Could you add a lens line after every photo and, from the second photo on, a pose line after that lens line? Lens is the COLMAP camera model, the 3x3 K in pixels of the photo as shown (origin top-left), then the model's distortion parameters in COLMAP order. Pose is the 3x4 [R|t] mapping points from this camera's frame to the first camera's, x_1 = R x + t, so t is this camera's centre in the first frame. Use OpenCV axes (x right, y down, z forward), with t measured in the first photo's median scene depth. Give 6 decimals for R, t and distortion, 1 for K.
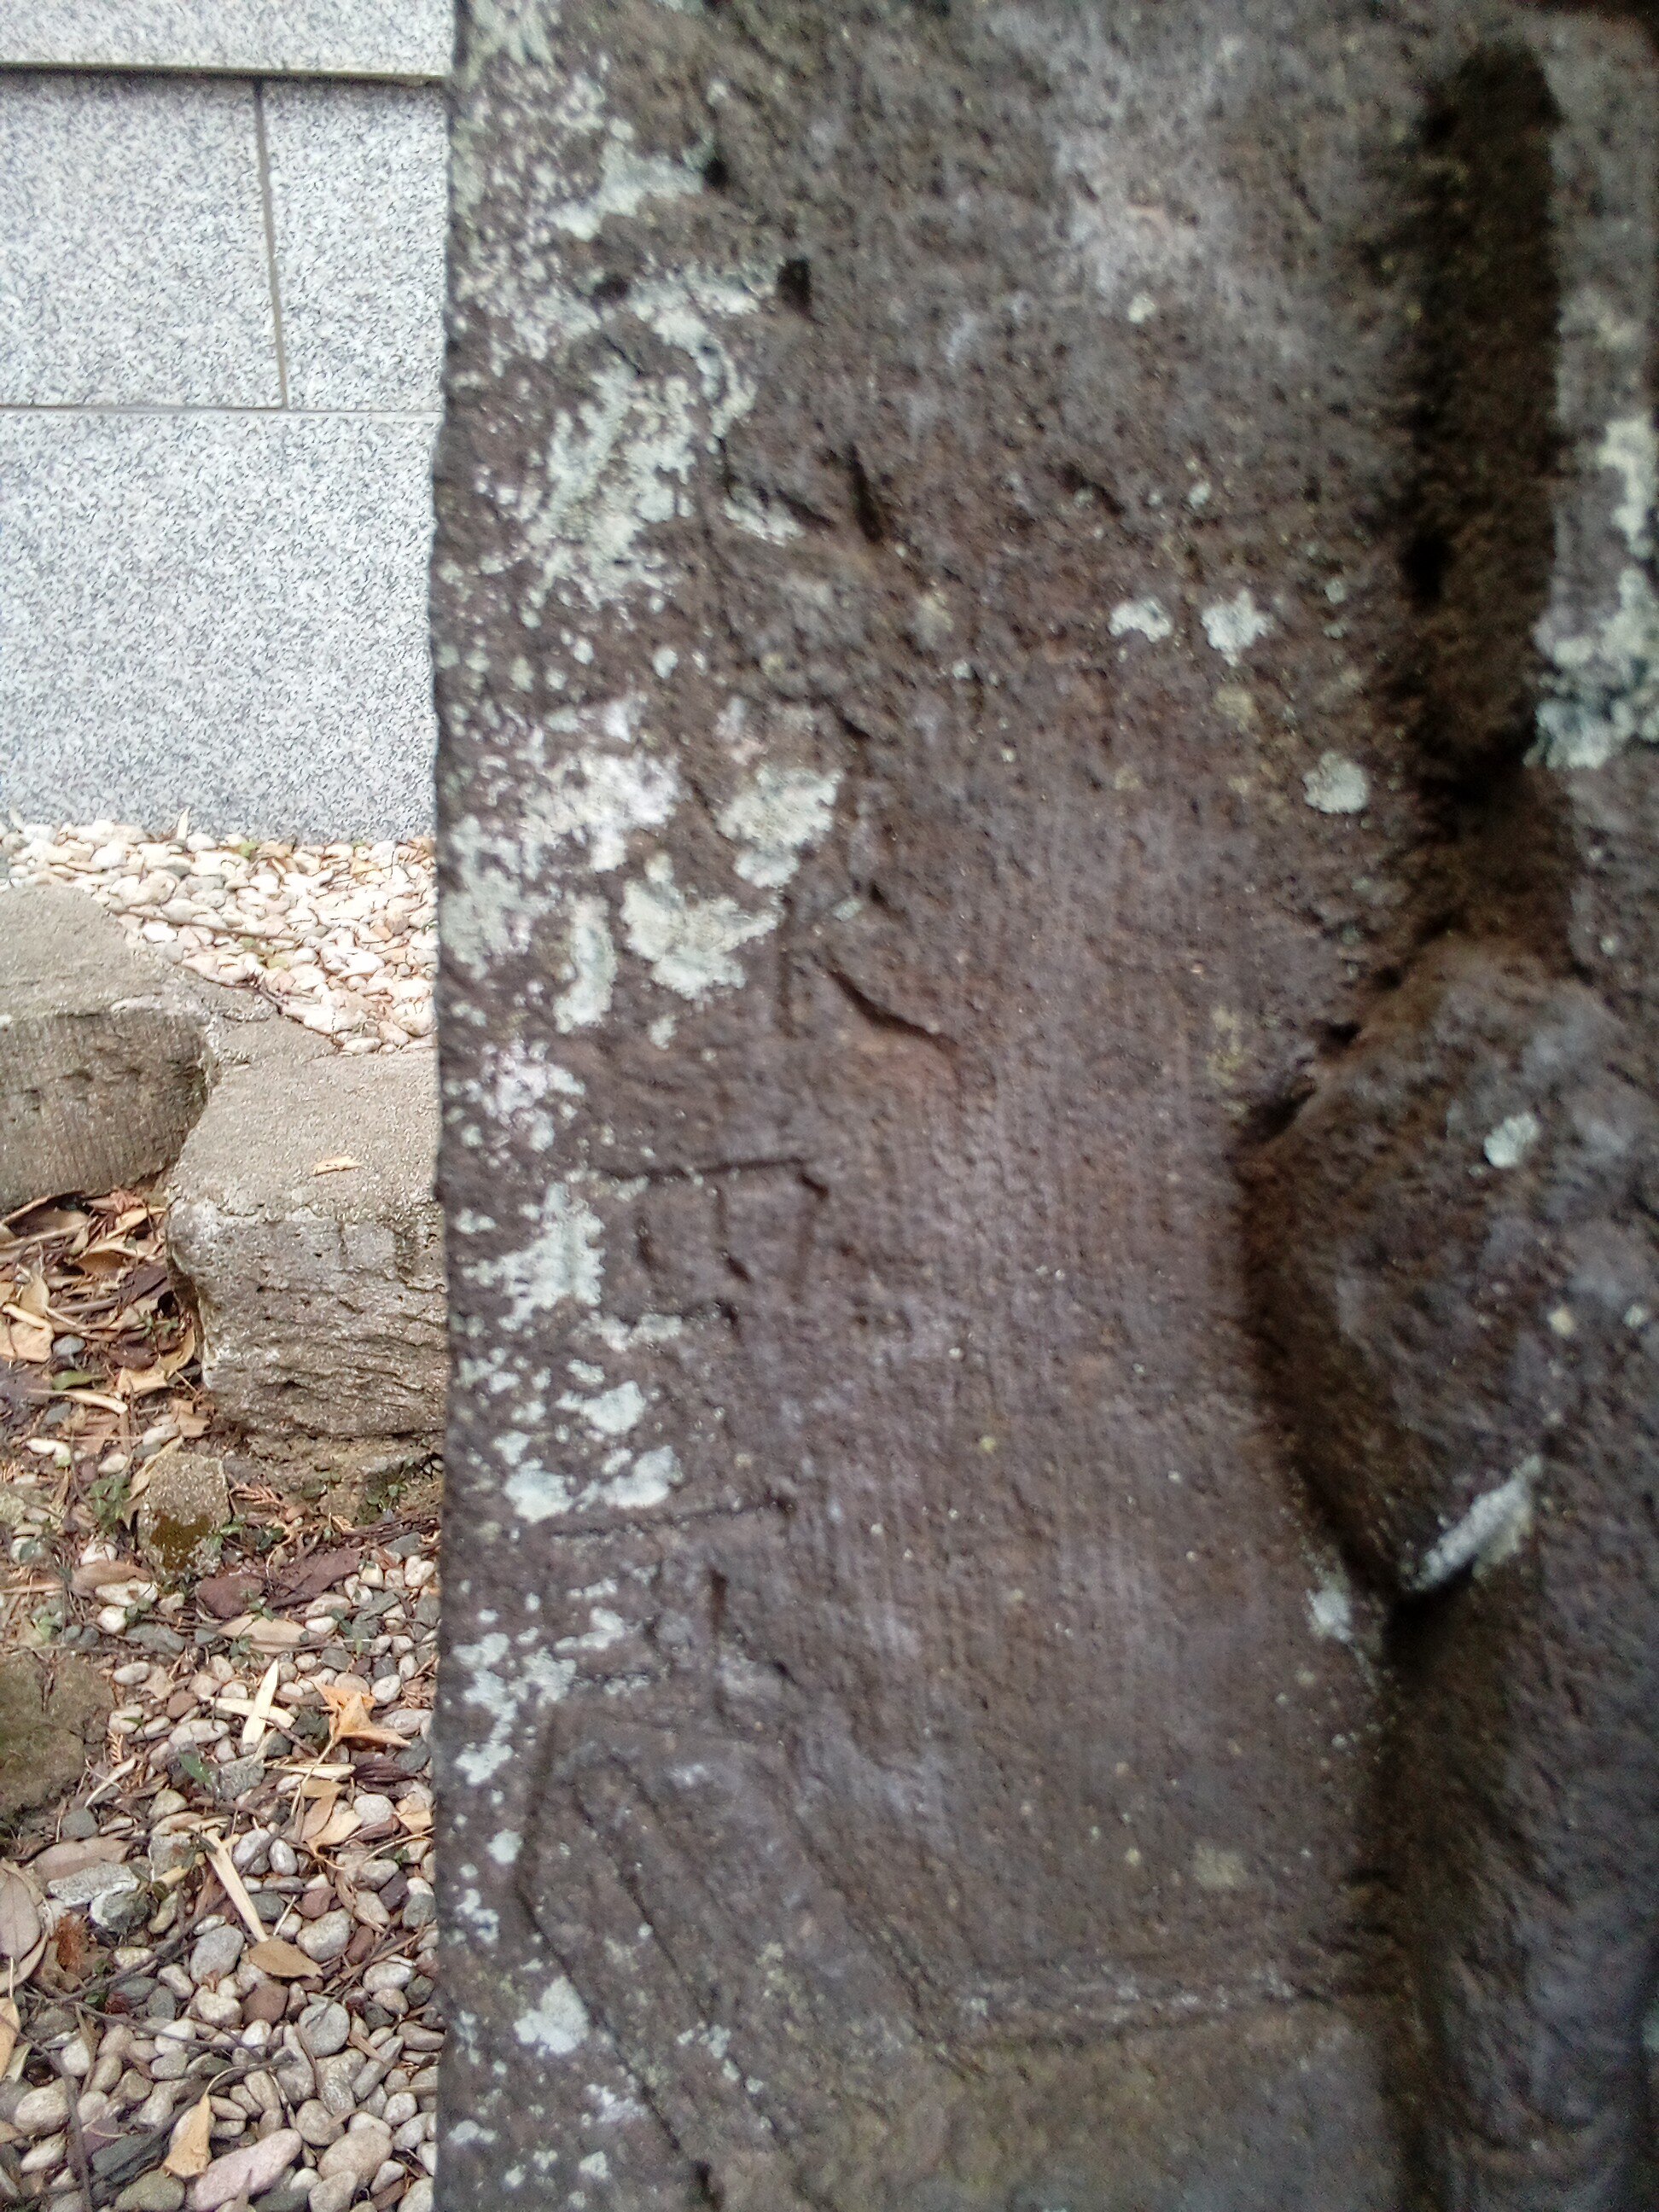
lens RADIAL K [[1761.0, 0, 834.8], [0, 1761.0, 1095.2], [0, 0, 1]] dist [0.045166, -0.067658]
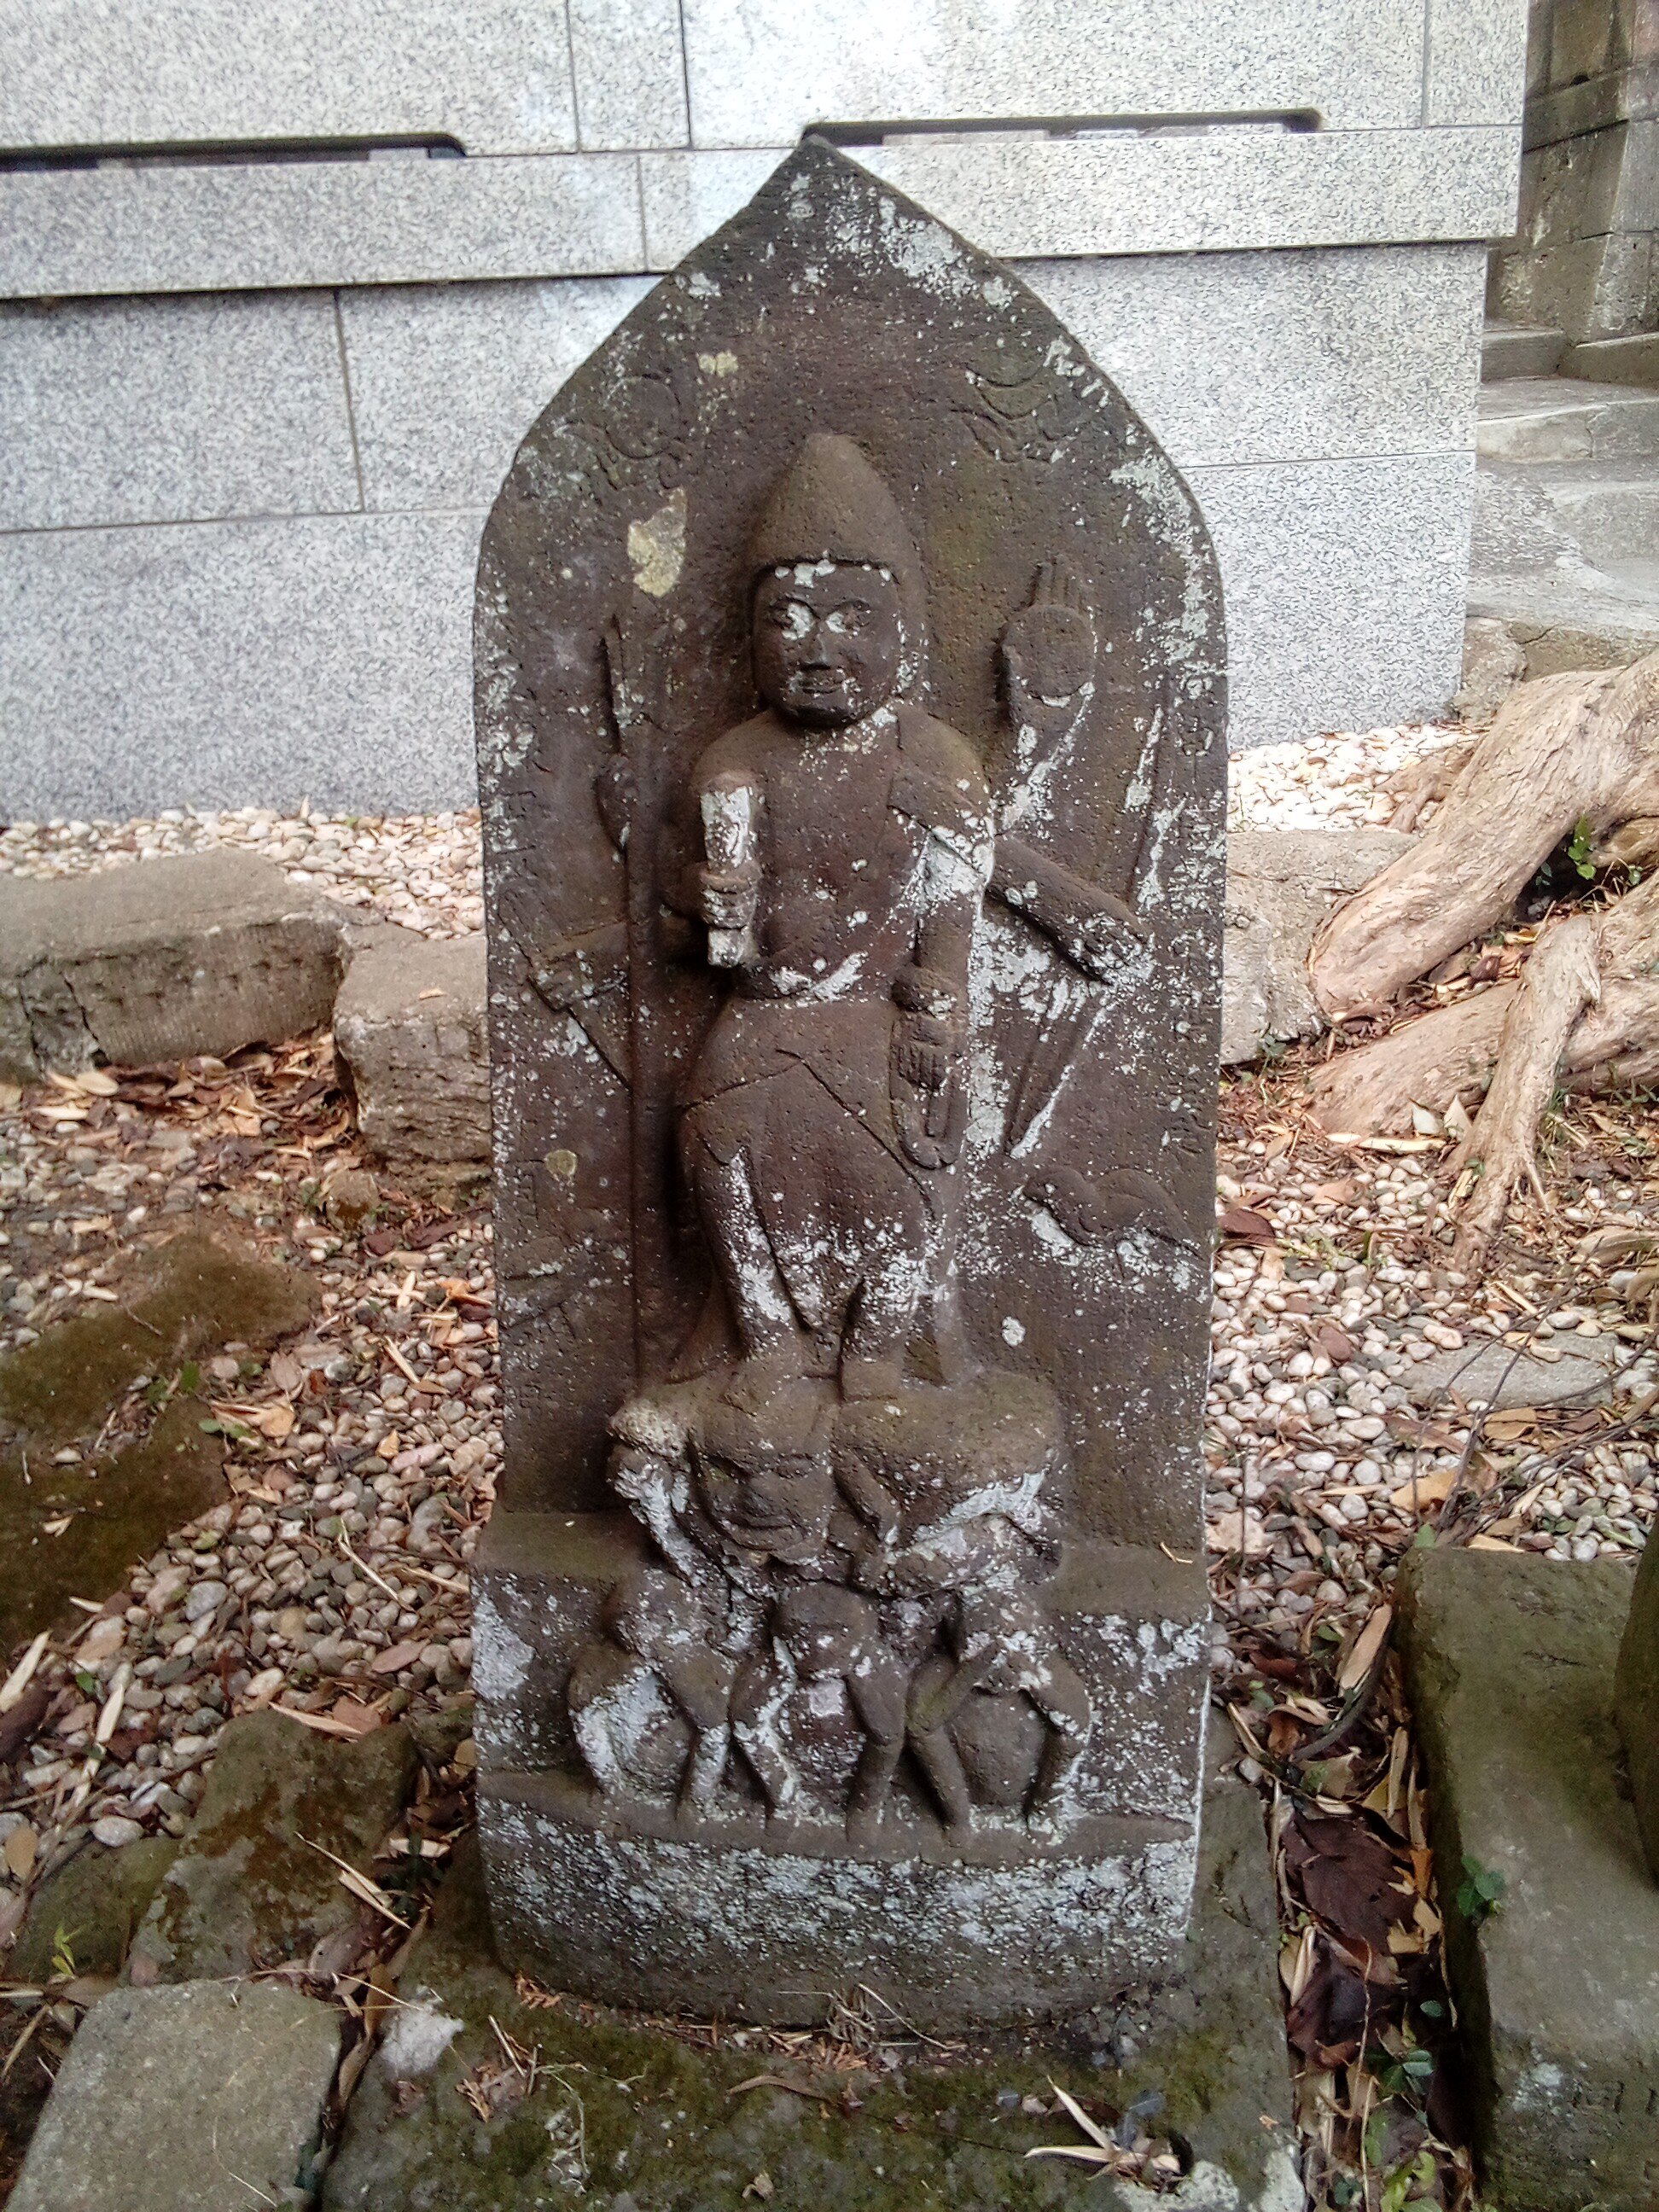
lens RADIAL K [[1761.0, 0, 833.6], [0, 1761.0, 1106.0], [0, 0, 1]] dist [0.045166, -0.067658]
pose [[0.998453, -0.043623, -0.034470, 0.149482], [0.044143, 0.998920, 0.014472, 0.135692], [0.033802, -0.015971, 0.999301, -0.651552]]
